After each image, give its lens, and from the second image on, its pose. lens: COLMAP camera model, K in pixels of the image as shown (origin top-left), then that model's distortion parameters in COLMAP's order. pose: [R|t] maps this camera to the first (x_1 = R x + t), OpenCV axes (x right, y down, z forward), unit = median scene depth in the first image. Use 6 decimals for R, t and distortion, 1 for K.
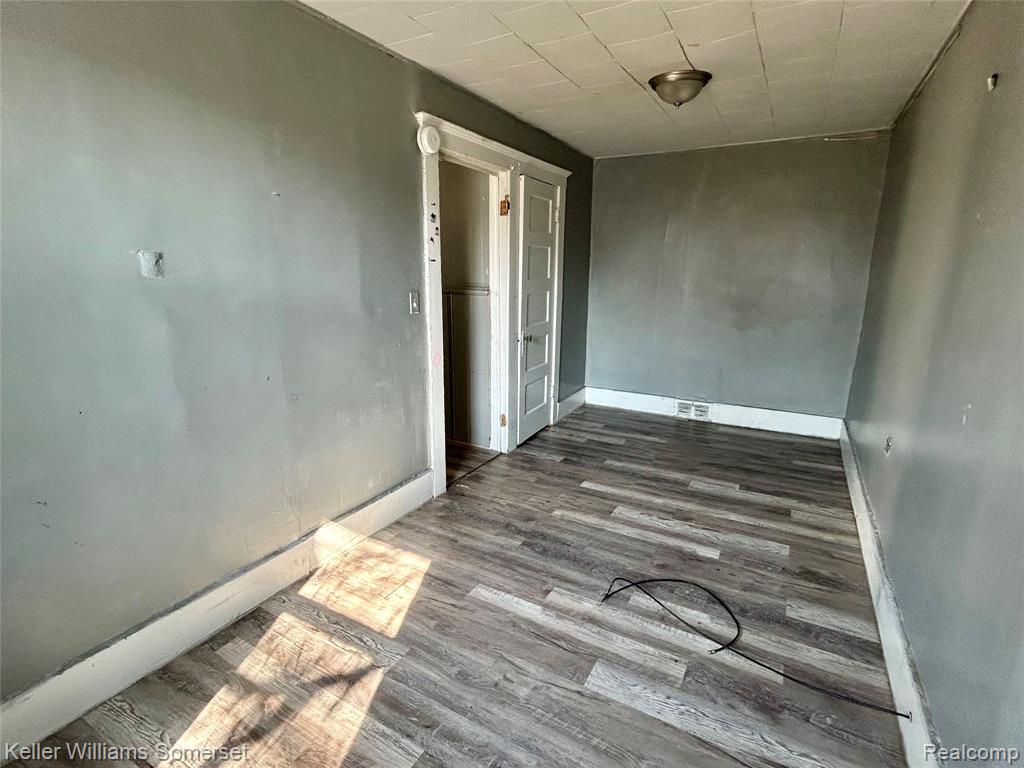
lens RADIAL K [[506.6, 0, 509.8], [0, 506.6, 385.1], [0, 0, 1]] dist [-0.006189, 0.004667]
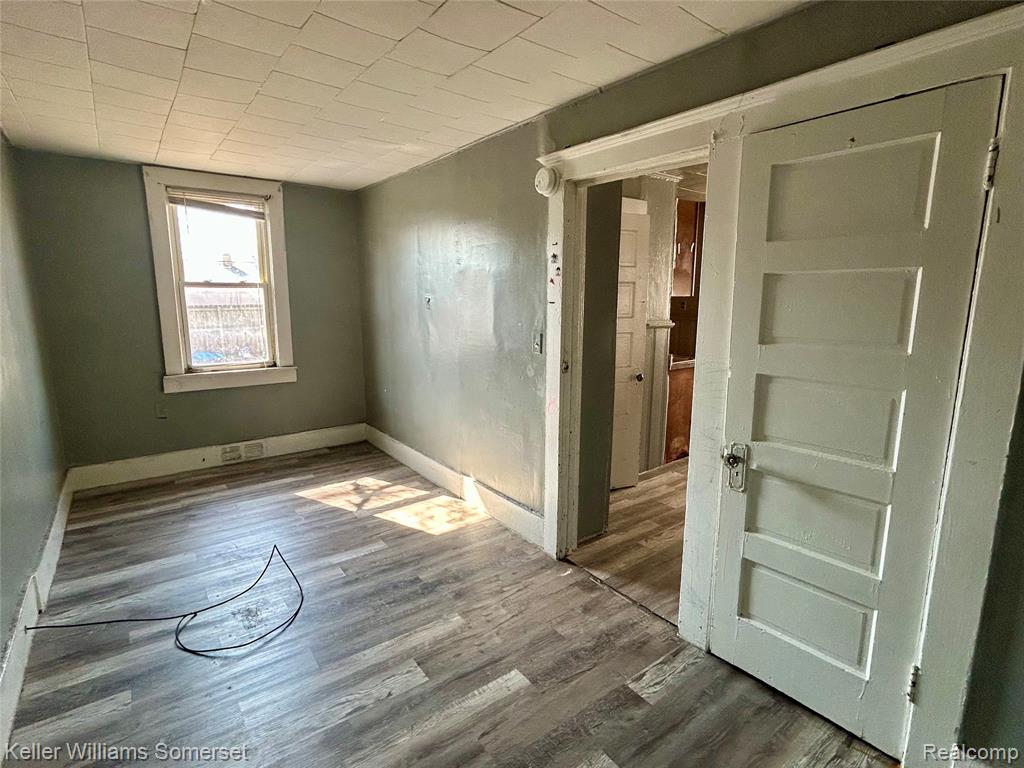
lens RADIAL K [[506.6, 0, 507.7], [0, 506.6, 378.2], [0, 0, 1]] dist [-0.006189, 0.004667]
pose [[-0.396314, 0.143883, -0.906770, 0.822591], [-0.220494, 0.943823, 0.246131, -0.355739], [0.891245, 0.297483, -0.342325, 1.402922]]
